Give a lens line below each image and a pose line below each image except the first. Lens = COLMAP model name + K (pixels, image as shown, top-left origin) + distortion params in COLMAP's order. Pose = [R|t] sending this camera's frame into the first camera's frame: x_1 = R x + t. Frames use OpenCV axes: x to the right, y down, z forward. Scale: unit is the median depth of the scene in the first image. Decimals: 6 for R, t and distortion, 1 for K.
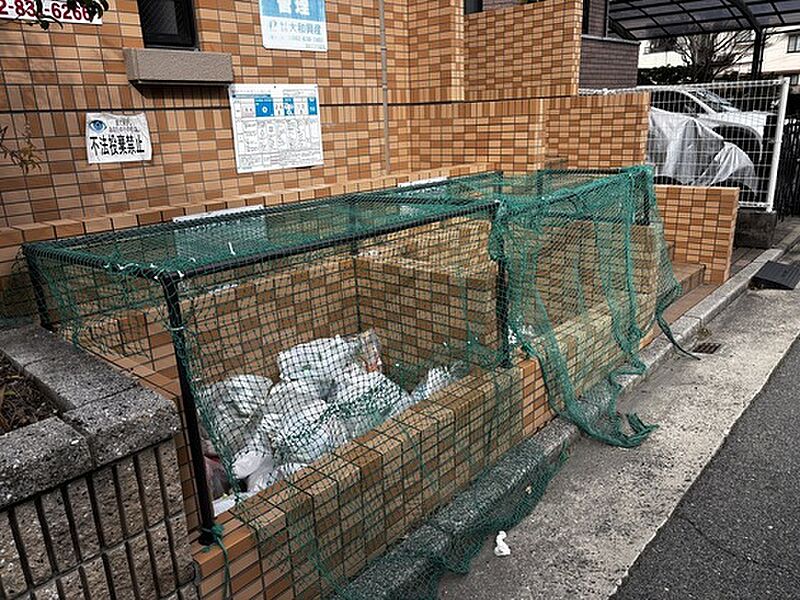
lens RADIAL K [[610.4, 0, 400.3], [0, 610.4, 300.1], [0, 0, 1]] dist [0.005778, 0.002094]
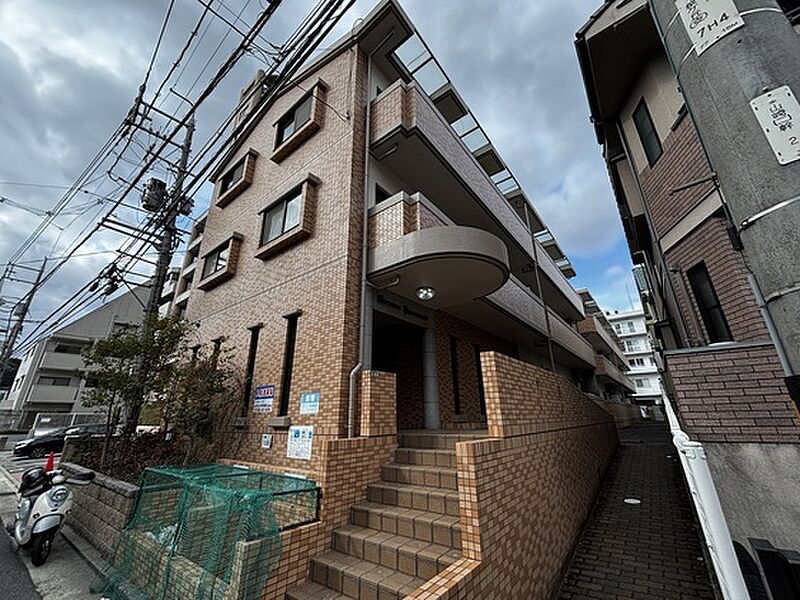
lens RADIAL K [[321.9, 0, 400.5], [0, 321.9, 302.4], [0, 0, 1]] dist [0.000680, -0.000078]
pose [[0.057483, -0.311757, -0.948422, 1.370516], [-0.287235, 0.904660, -0.314781, -0.515286], [0.956134, 0.290514, -0.037545, 1.279418]]
